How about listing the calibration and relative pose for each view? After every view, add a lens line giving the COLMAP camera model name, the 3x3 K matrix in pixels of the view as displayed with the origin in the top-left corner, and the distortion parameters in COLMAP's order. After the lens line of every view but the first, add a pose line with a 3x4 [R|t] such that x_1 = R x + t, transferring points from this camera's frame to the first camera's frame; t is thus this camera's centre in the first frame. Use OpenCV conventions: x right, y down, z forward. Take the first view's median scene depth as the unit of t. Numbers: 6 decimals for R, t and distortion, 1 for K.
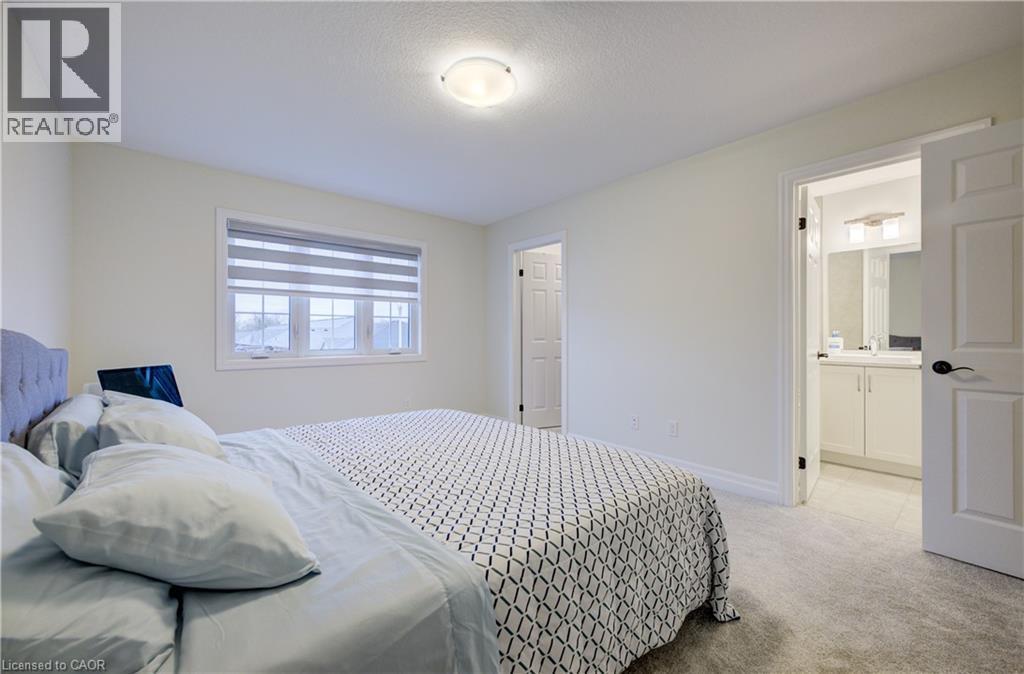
lens RADIAL K [[411.1, 0, 510.1], [0, 411.1, 333.5], [0, 0, 1]] dist [-0.004226, 0.002830]
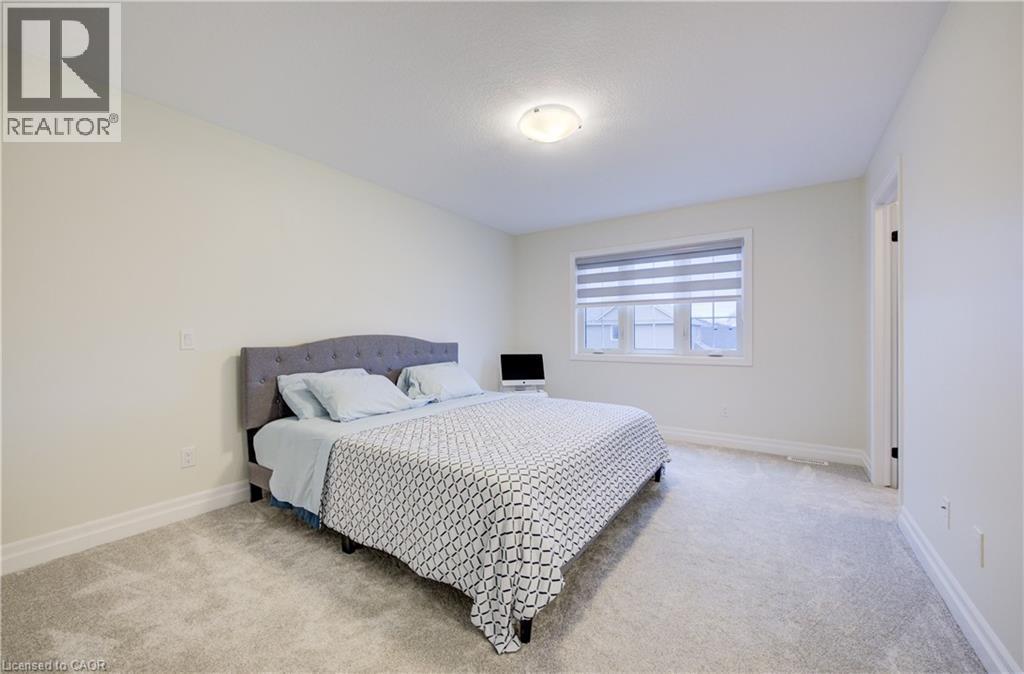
lens RADIAL K [[411.1, 0, 510.3], [0, 411.1, 339.8], [0, 0, 1]] dist [-0.004226, 0.002830]
pose [[0.262765, 0.001441, -0.964859, 0.535533], [0.002952, 0.999993, 0.002298, 0.008519], [0.964855, -0.003452, 0.262759, 0.300869]]
